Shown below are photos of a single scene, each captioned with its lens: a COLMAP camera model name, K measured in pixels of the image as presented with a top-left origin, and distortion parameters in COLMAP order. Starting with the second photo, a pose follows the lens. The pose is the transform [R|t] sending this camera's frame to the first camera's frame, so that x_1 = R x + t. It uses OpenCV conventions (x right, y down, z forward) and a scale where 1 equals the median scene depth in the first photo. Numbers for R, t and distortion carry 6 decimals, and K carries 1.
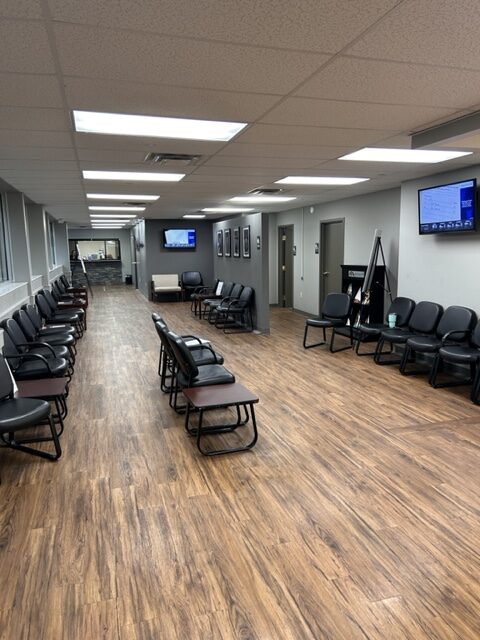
lens RADIAL K [[490.1, 0, 240.0], [0, 490.1, 320.0], [0, 0, 1]] dist [0.073605, -0.108311]
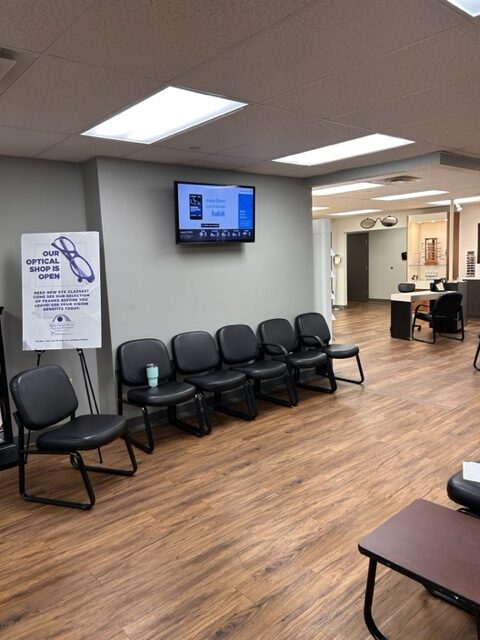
lens RADIAL K [[490.1, 0, 240.0], [0, 490.1, 320.0], [0, 0, 1]] dist [0.073605, -0.108311]
pose [[-0.421765, -0.090380, 0.902190, -0.375697], [0.177554, 0.967523, 0.179929, -0.199864], [-0.889151, 0.236075, -0.392020, 1.376254]]
